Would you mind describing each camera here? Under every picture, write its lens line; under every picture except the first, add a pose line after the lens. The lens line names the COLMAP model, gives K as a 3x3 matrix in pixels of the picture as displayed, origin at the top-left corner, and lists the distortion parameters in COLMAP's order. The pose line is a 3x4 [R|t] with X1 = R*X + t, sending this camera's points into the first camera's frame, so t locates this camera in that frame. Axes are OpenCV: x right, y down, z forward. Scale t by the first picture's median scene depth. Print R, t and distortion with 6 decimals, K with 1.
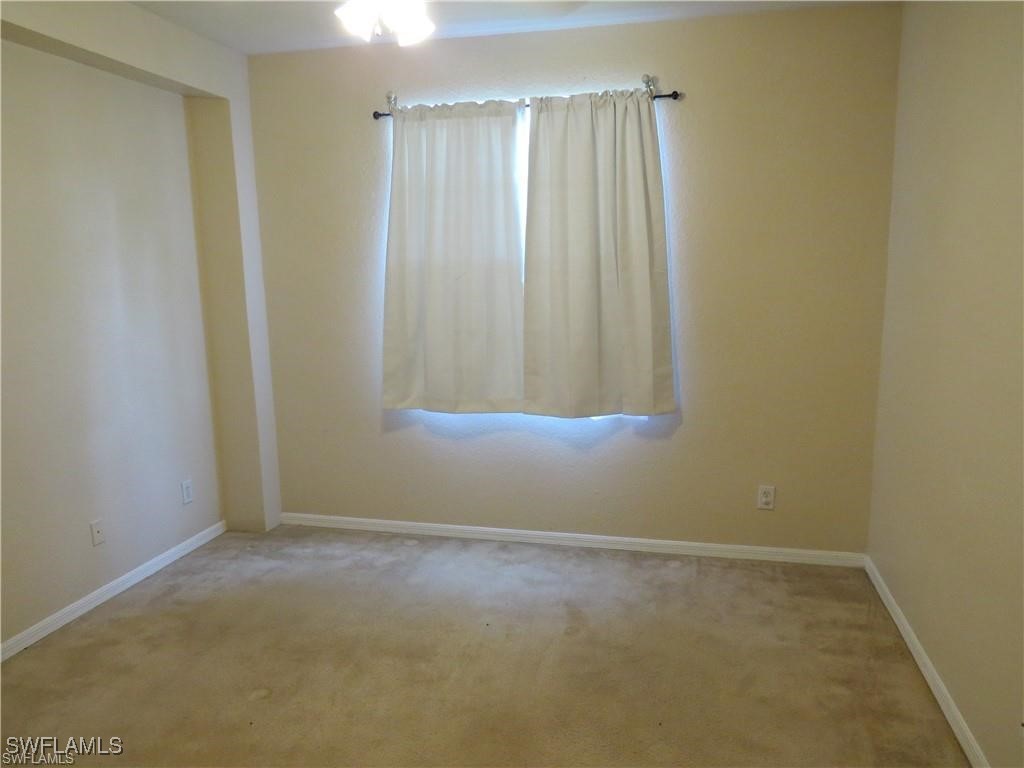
lens RADIAL K [[730.1, 0, 512.8], [0, 730.1, 379.5], [0, 0, 1]] dist [-0.028458, 0.002149]
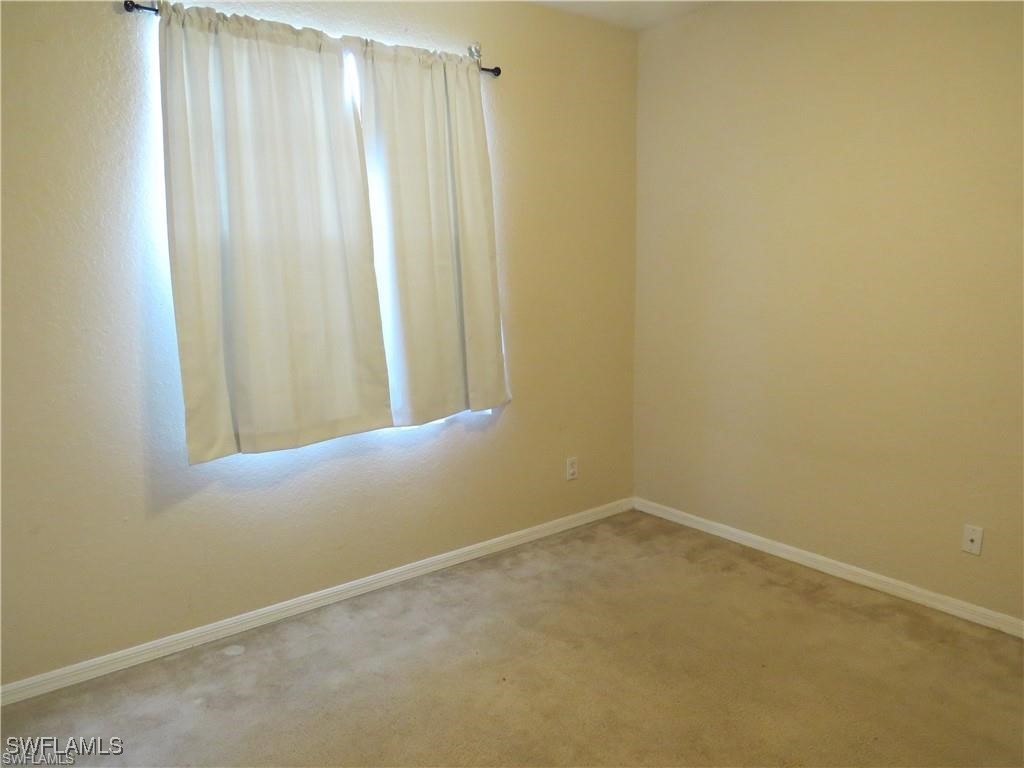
lens RADIAL K [[741.9, 0, 512.0], [0, 741.9, 384.0], [0, 0, 1]] dist [-0.005960, -0.002137]
pose [[0.615196, -0.123860, 0.778583, -0.537177], [0.129681, 0.990028, 0.055031, -0.032219], [-0.777635, 0.067113, 0.625124, 0.374932]]
